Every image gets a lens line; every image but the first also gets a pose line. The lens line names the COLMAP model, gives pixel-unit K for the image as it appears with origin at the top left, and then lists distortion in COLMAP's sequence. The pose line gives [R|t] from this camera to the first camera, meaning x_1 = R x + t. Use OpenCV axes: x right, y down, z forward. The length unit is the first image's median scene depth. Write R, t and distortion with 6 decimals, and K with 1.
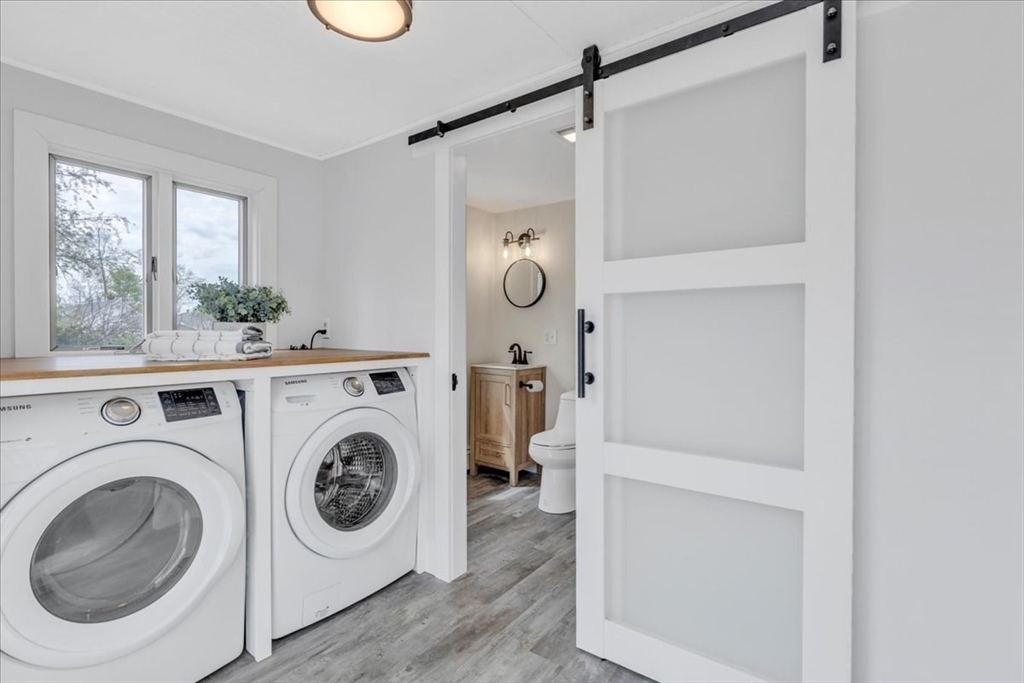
lens RADIAL K [[478.2, 0, 510.2], [0, 478.2, 341.7], [0, 0, 1]] dist [0.003568, 0.000224]
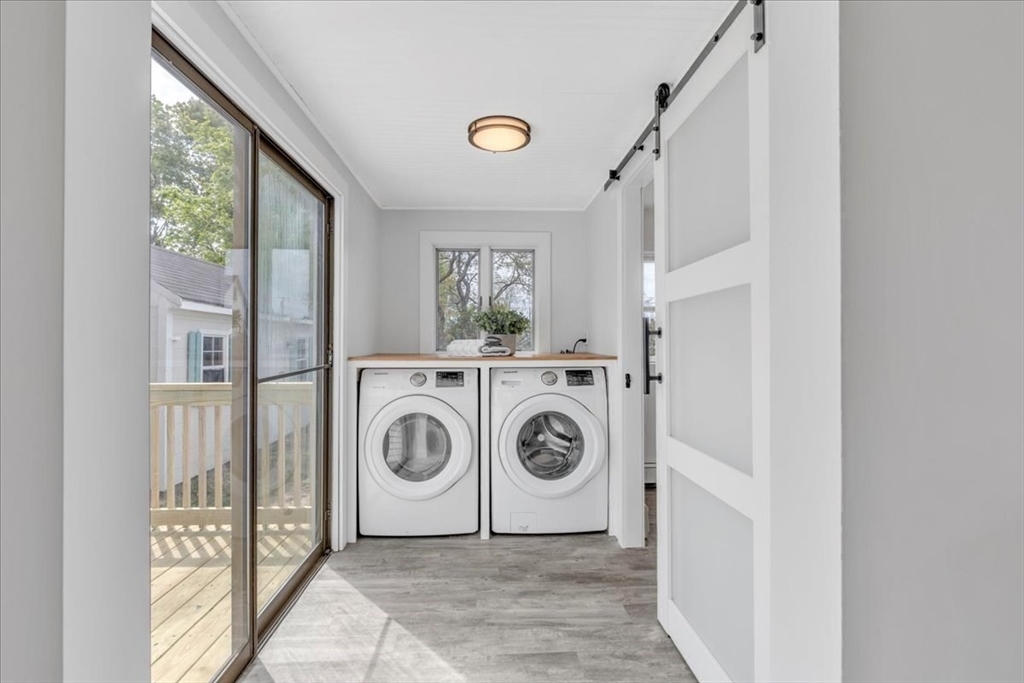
lens RADIAL K [[478.2, 0, 509.5], [0, 478.2, 342.9], [0, 0, 1]] dist [0.003568, 0.000224]
pose [[0.638887, -0.004166, -0.769289, 0.753014], [-0.012036, 0.999809, -0.015410, 0.014411], [0.769206, 0.019104, 0.638715, 0.008549]]
